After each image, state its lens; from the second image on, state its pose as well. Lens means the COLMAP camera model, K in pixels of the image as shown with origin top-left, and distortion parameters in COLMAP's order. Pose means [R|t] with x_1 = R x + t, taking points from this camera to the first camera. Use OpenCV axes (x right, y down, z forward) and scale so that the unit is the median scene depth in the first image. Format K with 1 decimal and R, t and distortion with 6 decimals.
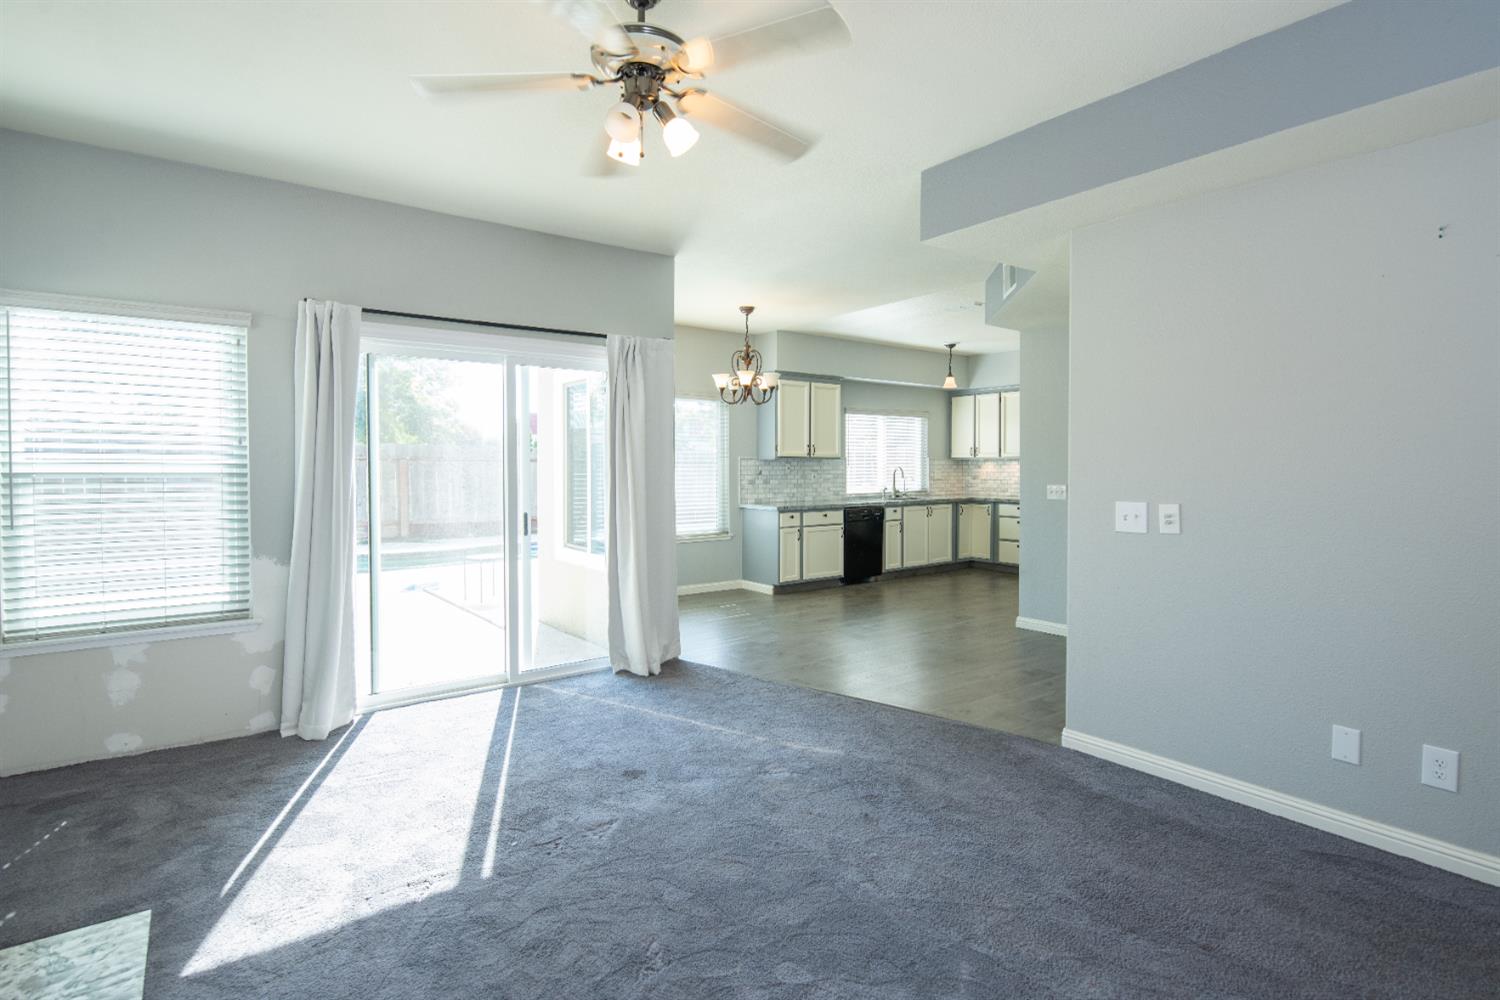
lens RADIAL K [[727.8, 0, 748.0], [0, 727.8, 484.3], [0, 0, 1]] dist [-0.002040, -0.000923]
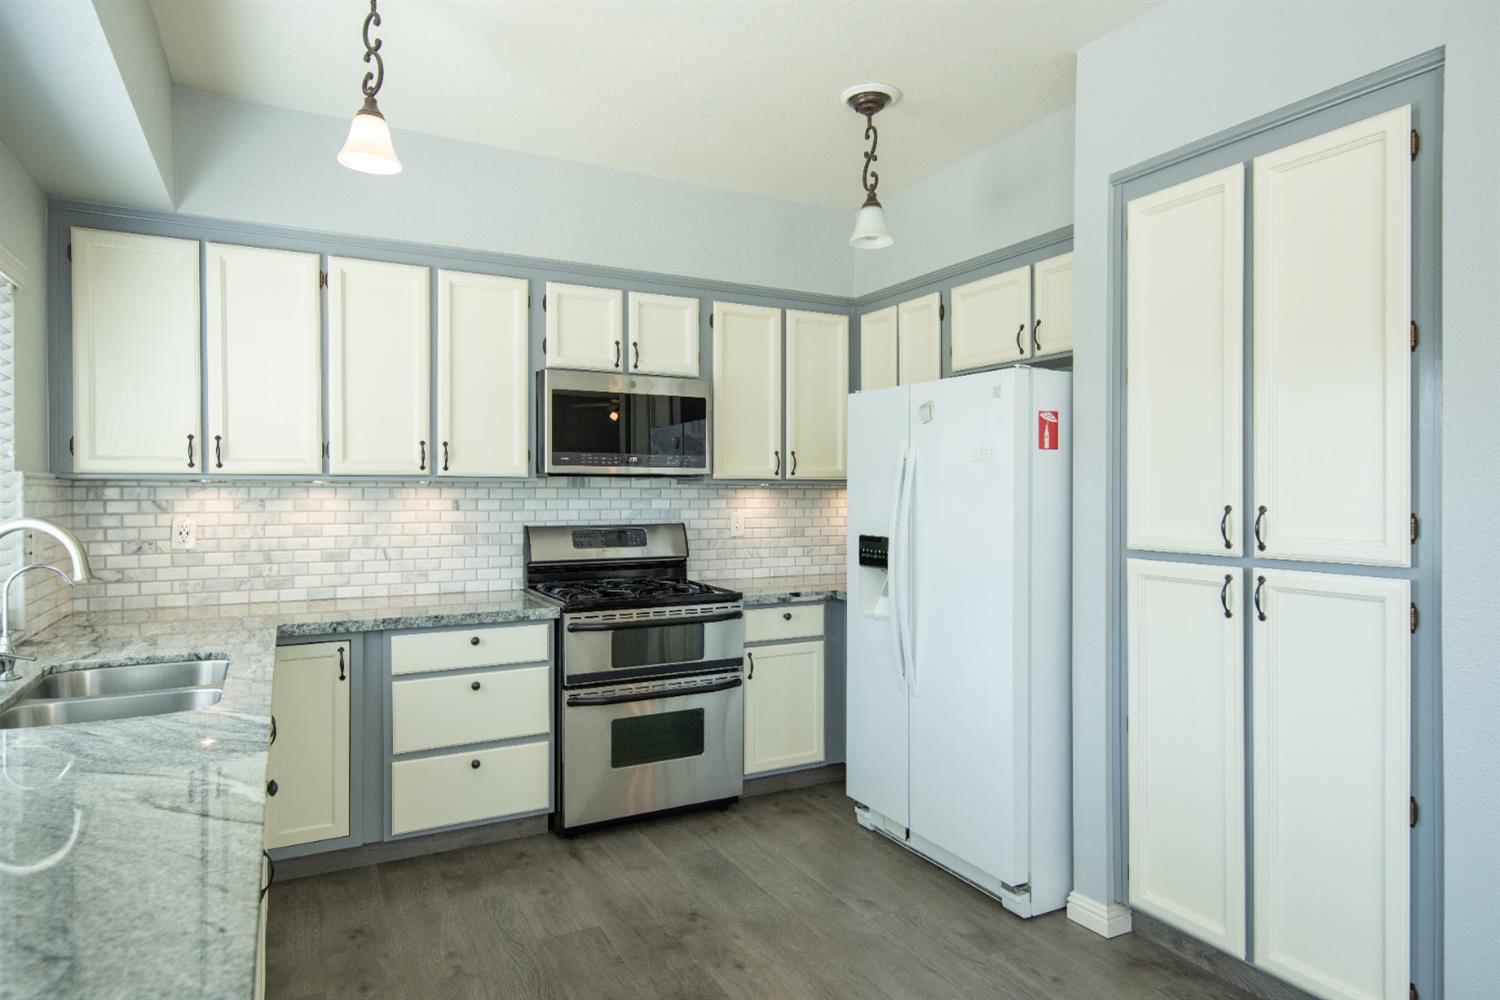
lens RADIAL K [[891.5, 0, 750.0], [0, 891.5, 500.0], [0, 0, 1]] dist [0.031064, 0.000121]
pose [[0.160846, -0.012317, 0.986903, 0.015723], [0.023631, 0.999684, 0.008625, -0.029409], [-0.986697, 0.021934, 0.161087, 0.872336]]
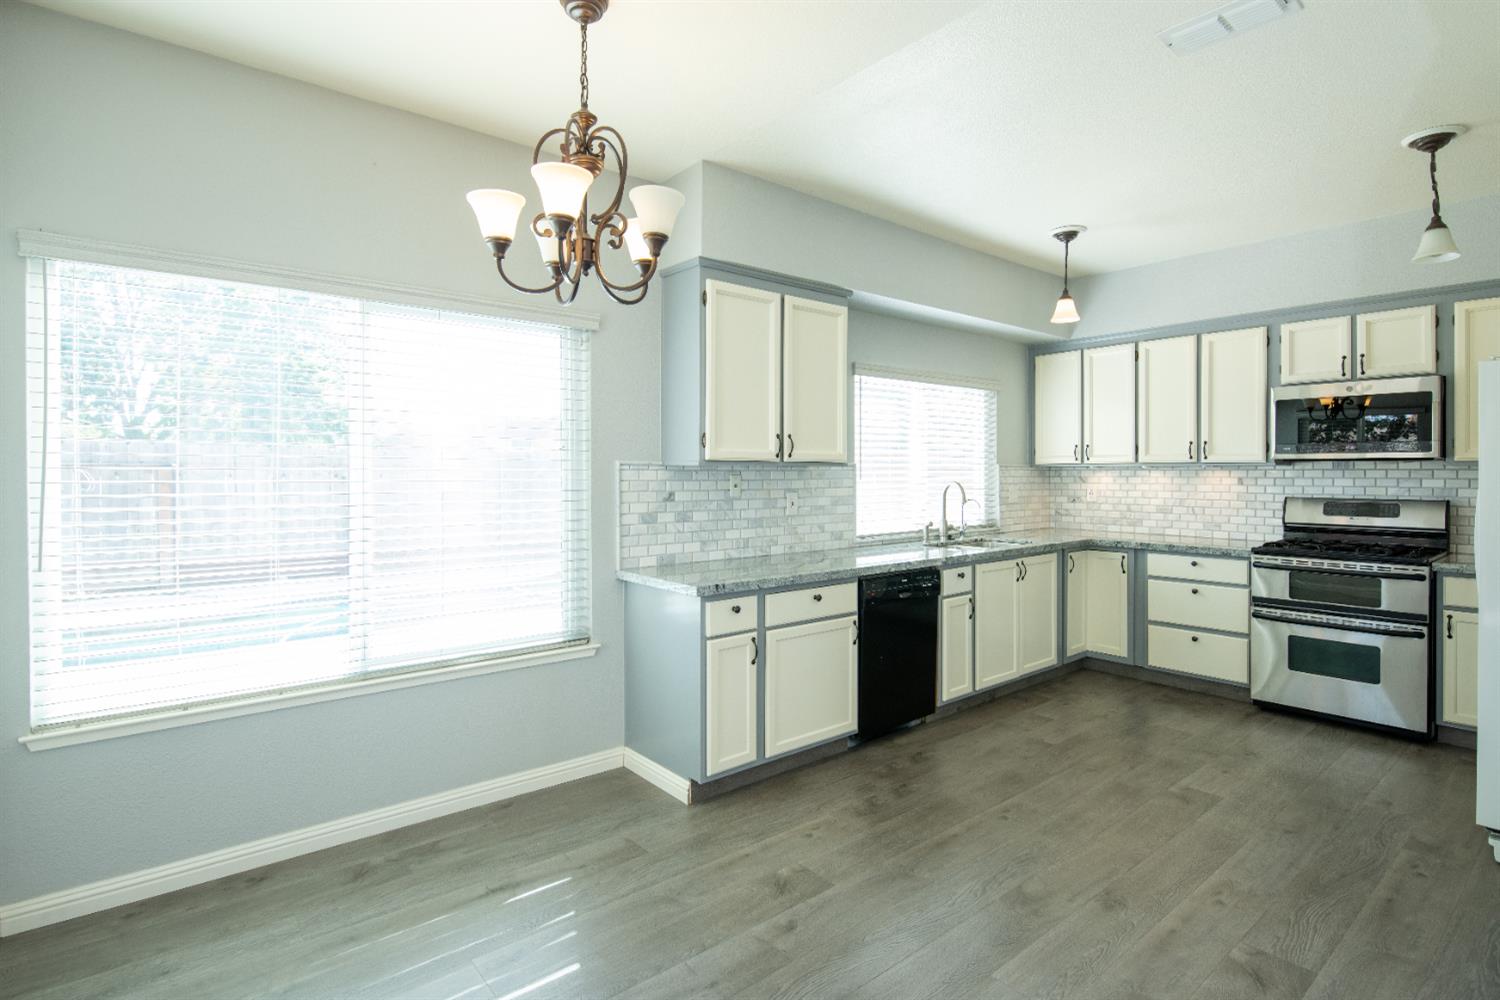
lens RADIAL K [[727.8, 0, 748.0], [0, 727.8, 484.3], [0, 0, 1]] dist [-0.002040, -0.000923]
pose [[0.999531, 0.000202, 0.030611, 0.048797], [0.000122, 0.999944, -0.010567, -0.017959], [-0.030611, 0.010566, 0.999476, 0.534672]]
